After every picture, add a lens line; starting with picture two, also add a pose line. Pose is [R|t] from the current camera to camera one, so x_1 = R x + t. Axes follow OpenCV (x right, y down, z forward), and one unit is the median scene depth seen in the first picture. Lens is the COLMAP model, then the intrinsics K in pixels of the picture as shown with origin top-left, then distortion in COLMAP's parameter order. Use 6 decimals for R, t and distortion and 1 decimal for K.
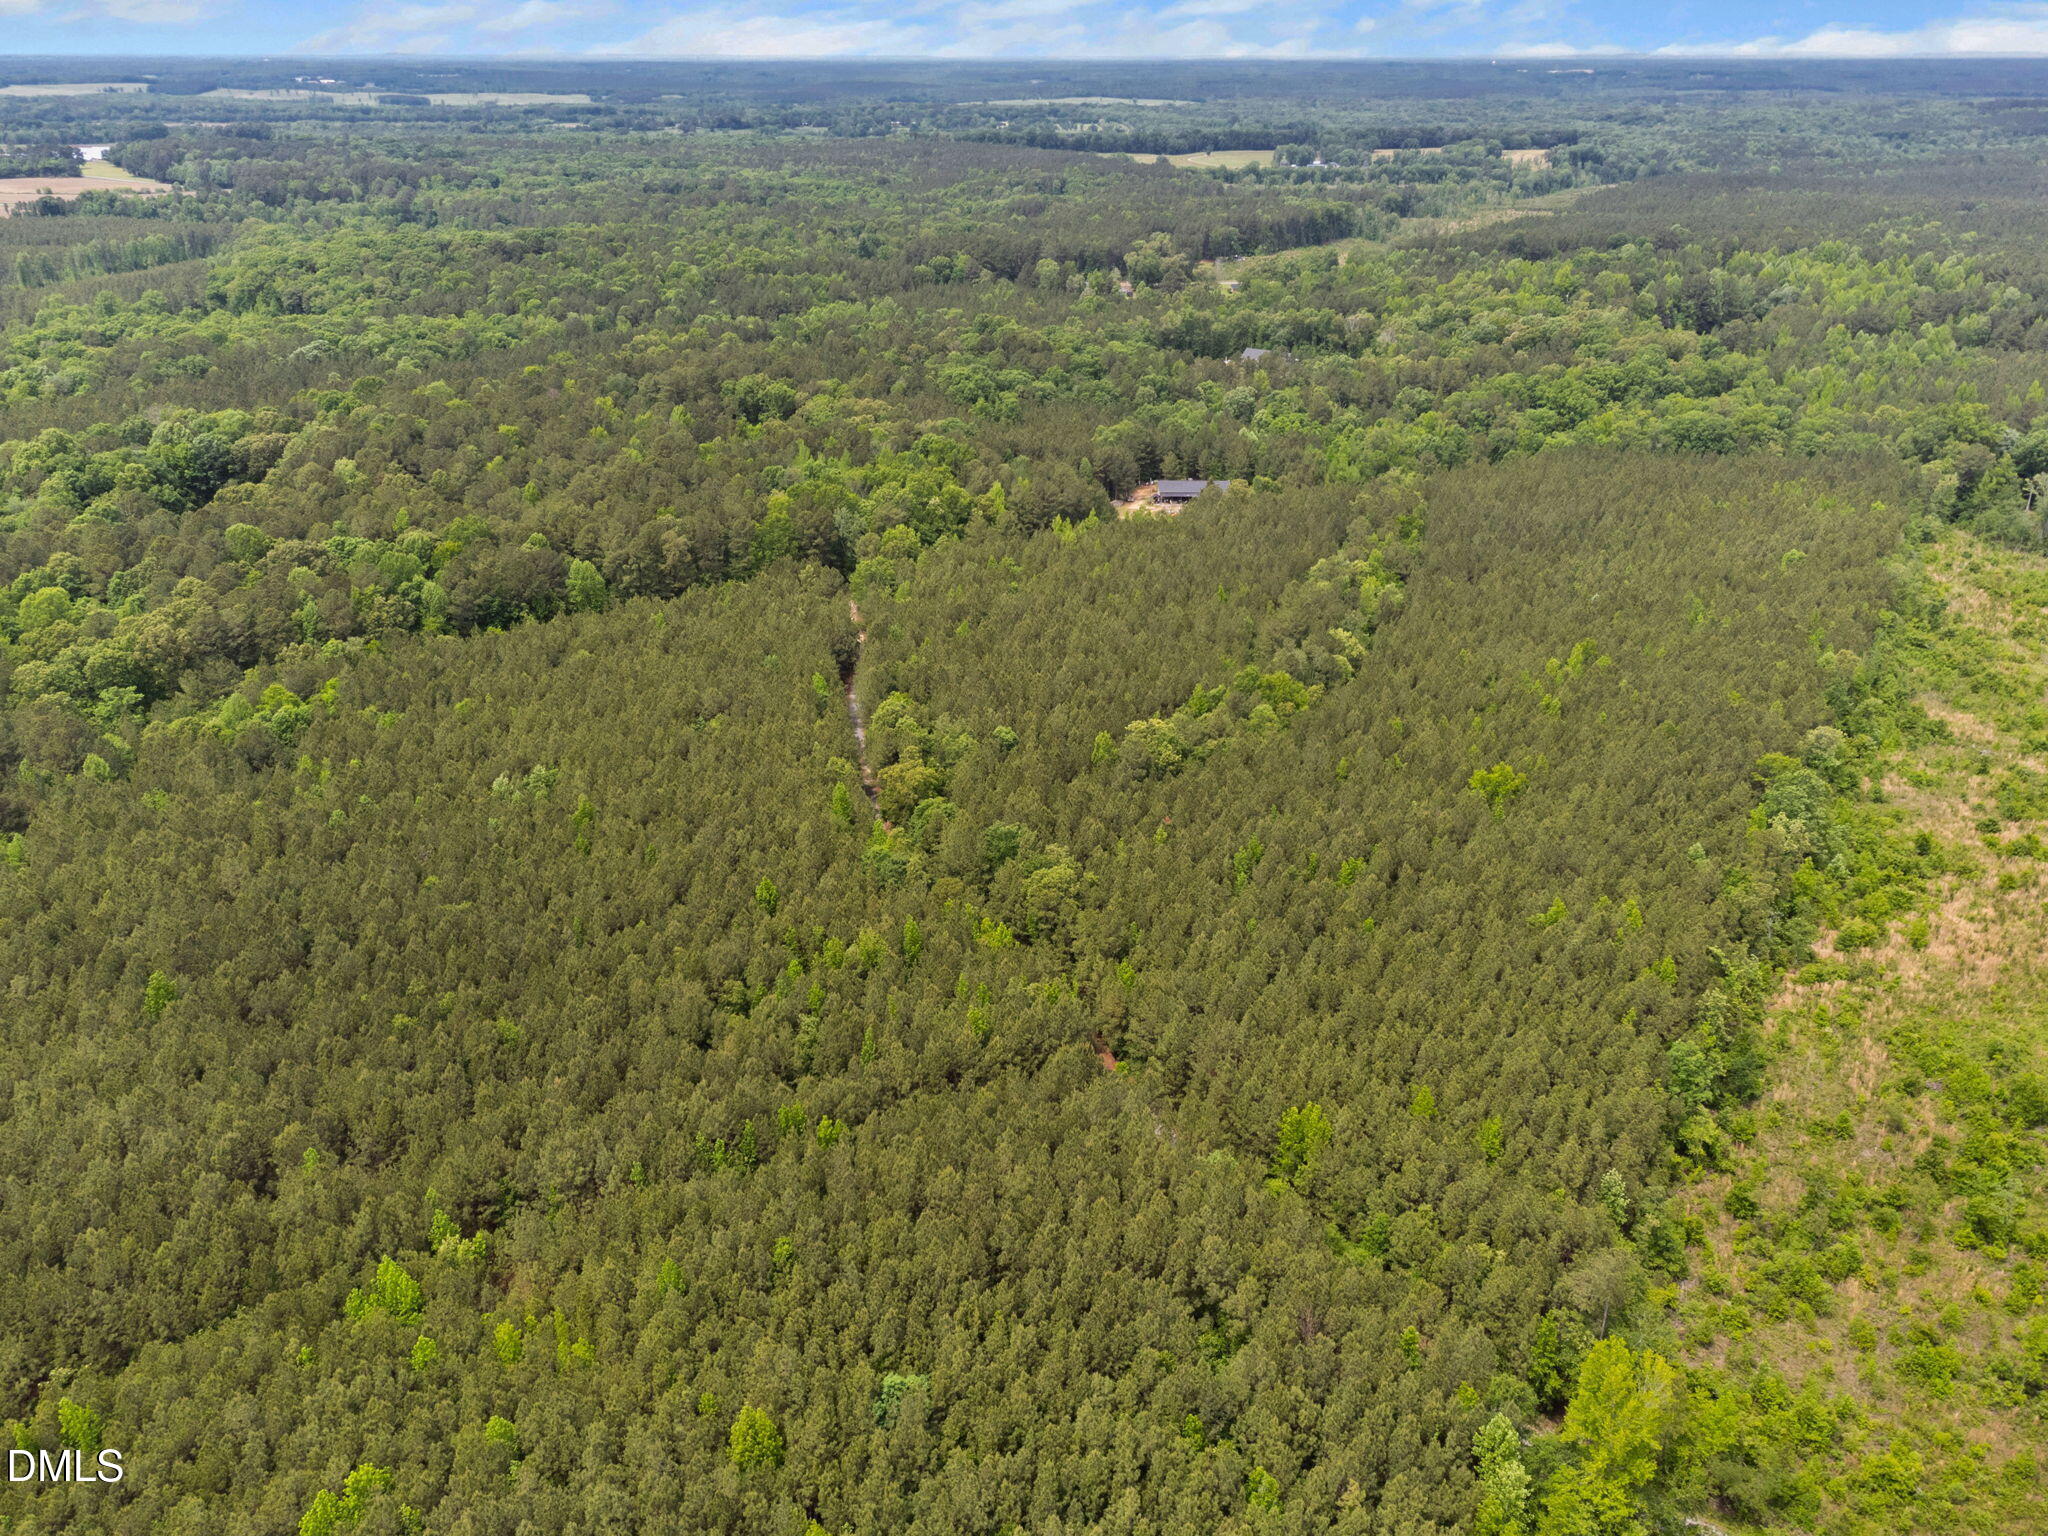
lens RADIAL K [[1440.0, 0, 1024.0], [0, 1440.0, 768.0], [0, 0, 1]] dist [0.015850, 0.007253]
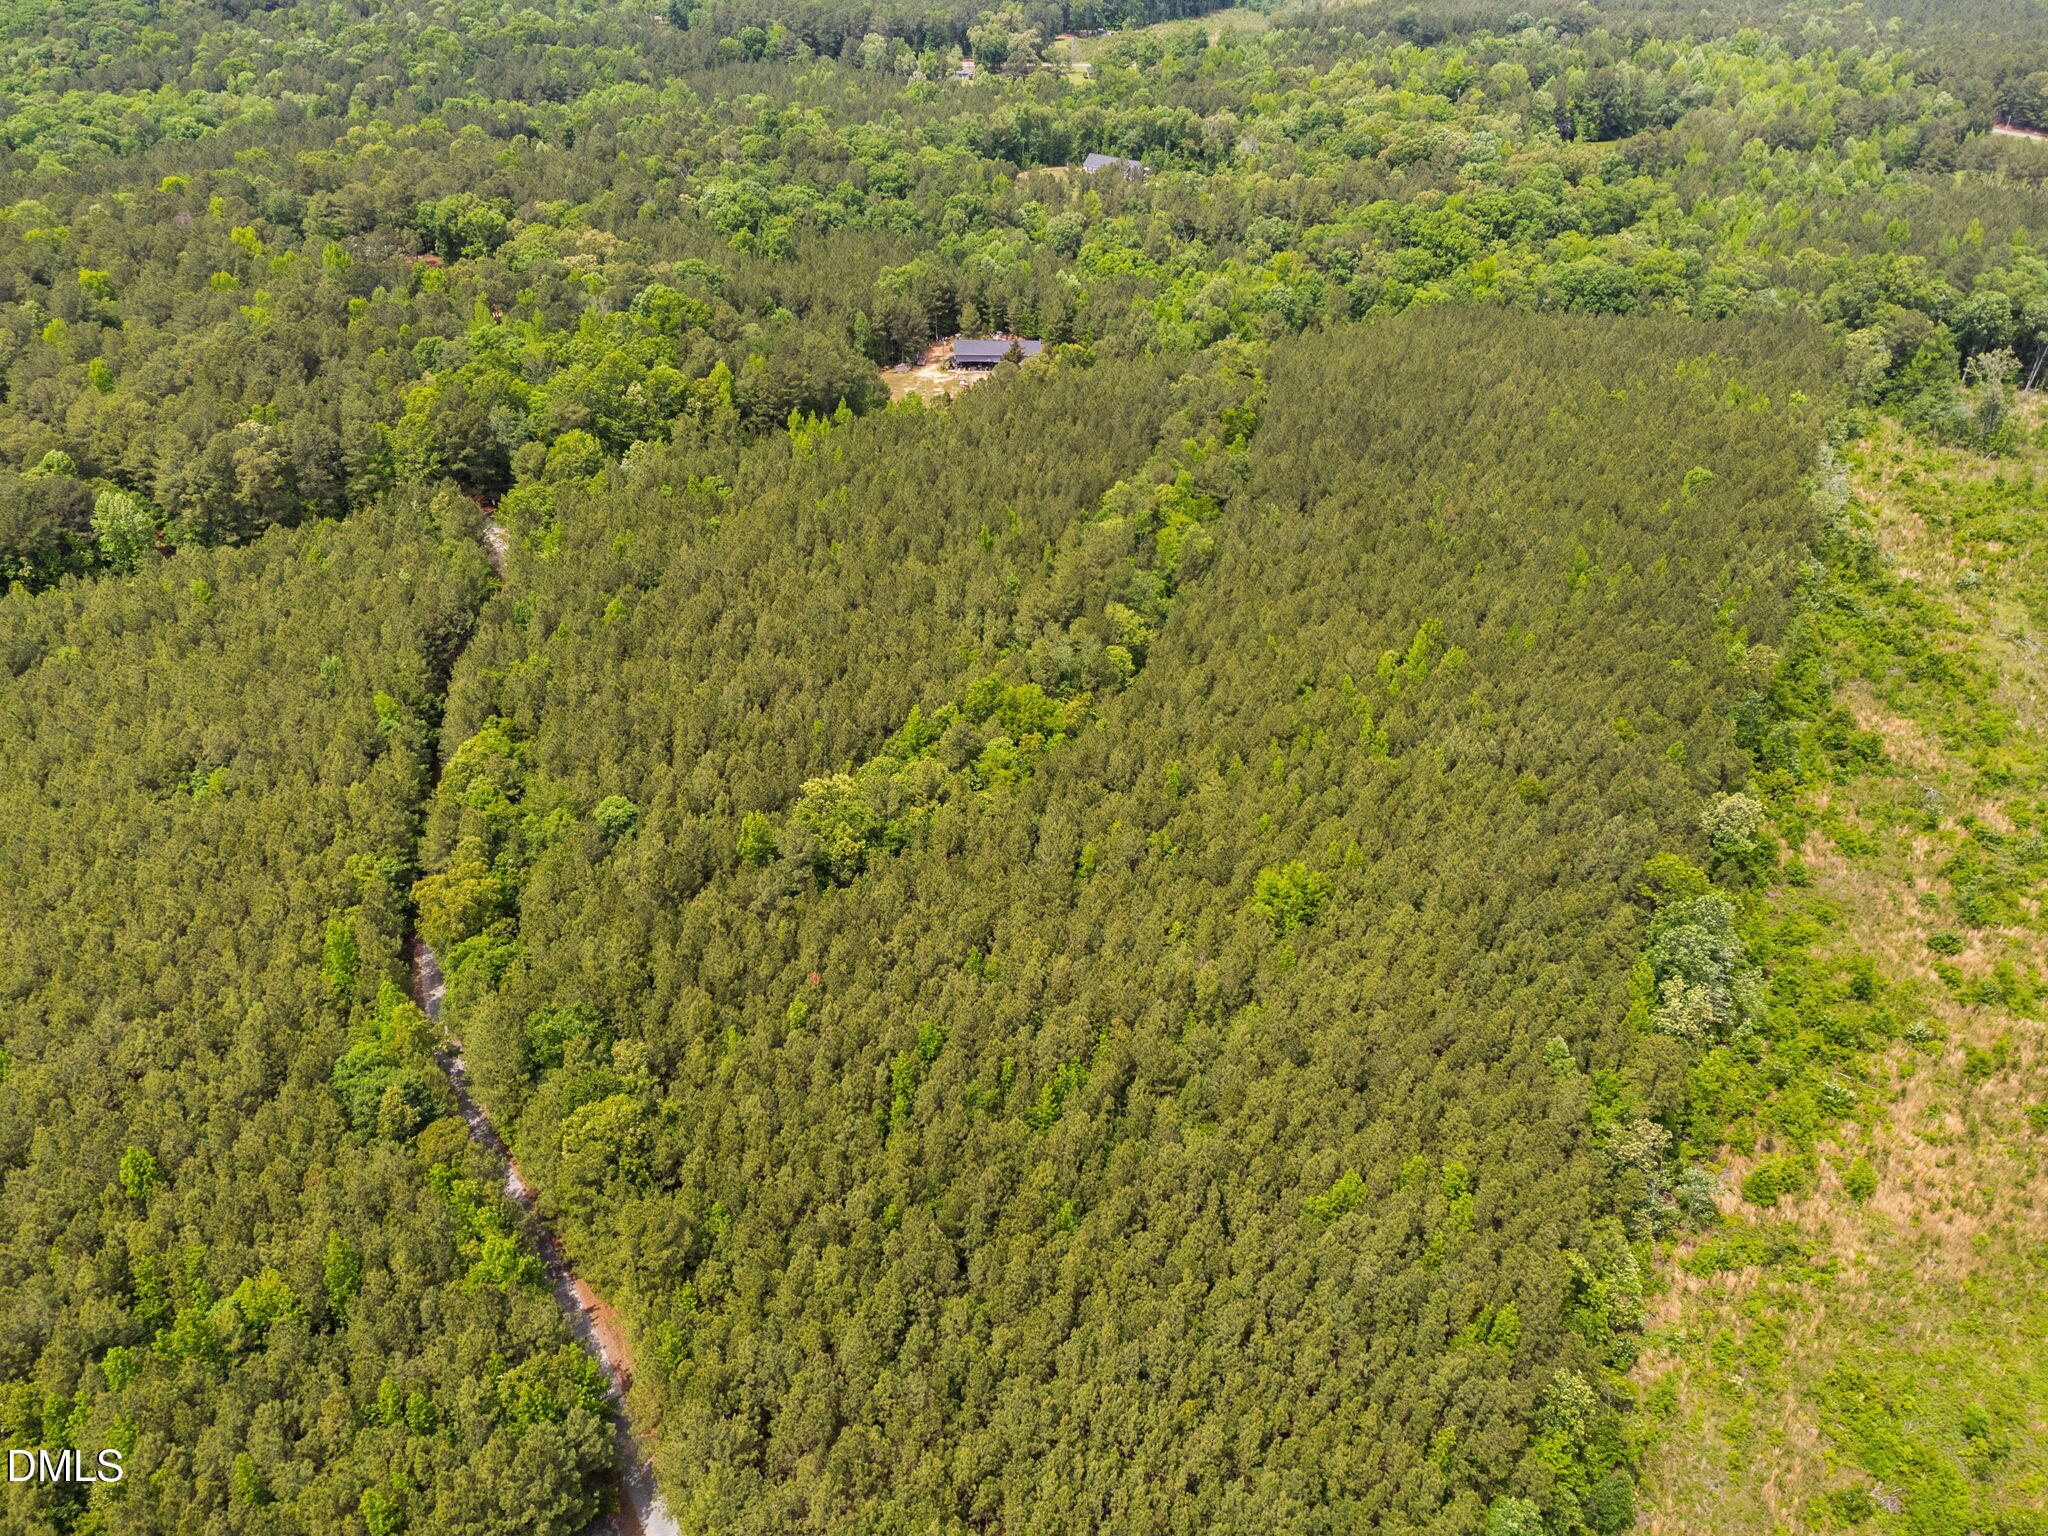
lens RADIAL K [[1440.0, 0, 1024.0], [0, 1440.0, 768.0], [0, 0, 1]] dist [0.015850, 0.007253]
pose [[0.997371, -0.017999, 0.070197, 0.067433], [0.008051, 0.990189, 0.139499, -0.069259], [-0.072019, -0.138567, 0.987731, 0.144644]]
